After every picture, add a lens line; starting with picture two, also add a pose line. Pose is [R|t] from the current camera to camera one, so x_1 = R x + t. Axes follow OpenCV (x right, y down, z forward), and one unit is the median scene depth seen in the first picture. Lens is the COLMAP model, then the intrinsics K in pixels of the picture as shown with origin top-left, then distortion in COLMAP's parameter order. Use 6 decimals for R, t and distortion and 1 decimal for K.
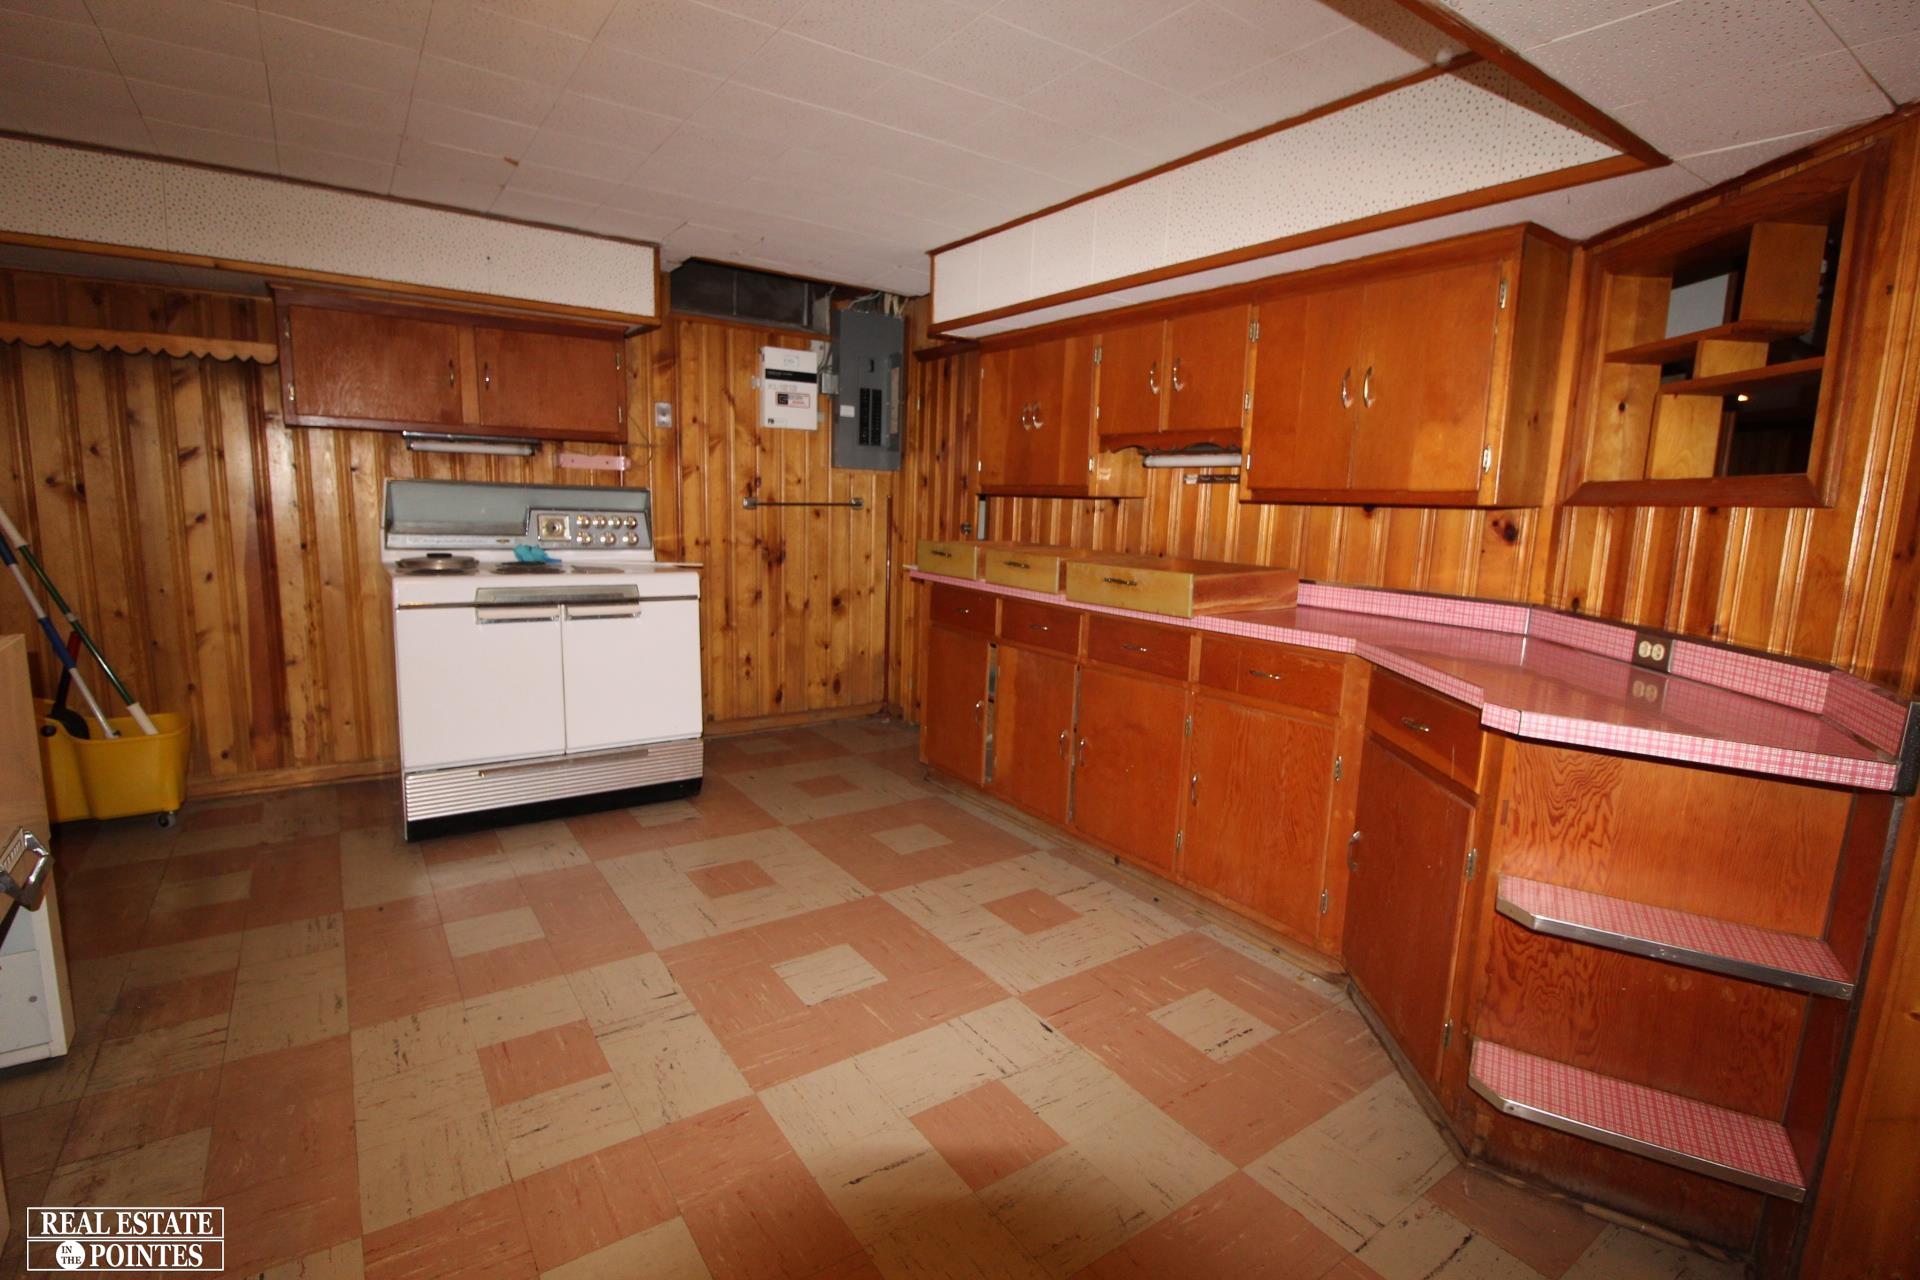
lens RADIAL K [[893.0, 0, 954.4], [0, 893.0, 634.7], [0, 0, 1]] dist [-0.007806, -0.008697]
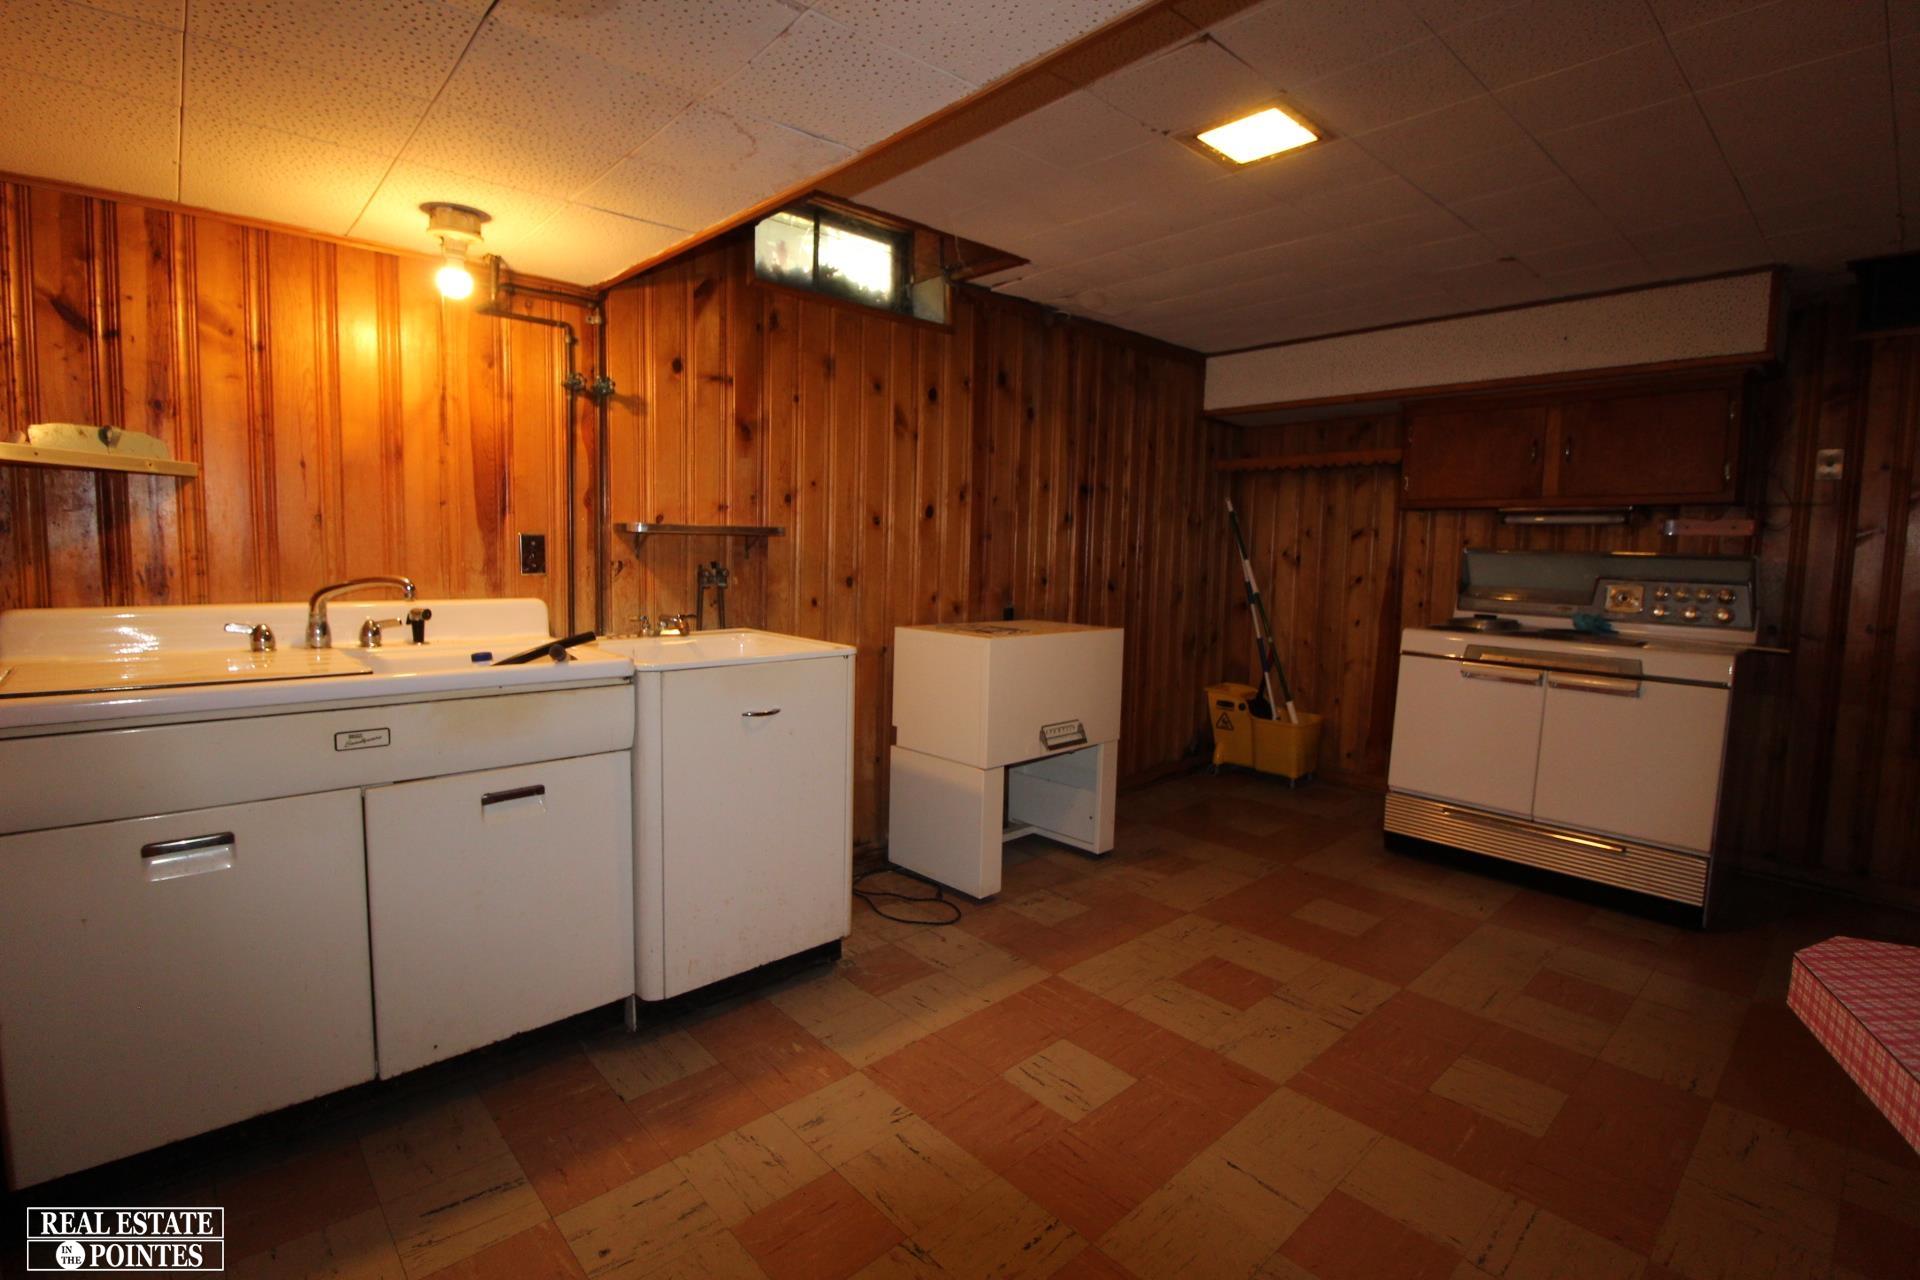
lens RADIAL K [[893.0, 0, 956.8], [0, 893.0, 633.4], [0, 0, 1]] dist [-0.007806, -0.008697]
pose [[0.127629, 0.068788, -0.989434, 0.447143], [-0.166985, 0.984842, 0.046929, -0.010551], [0.977664, 0.159231, 0.137181, 0.212858]]
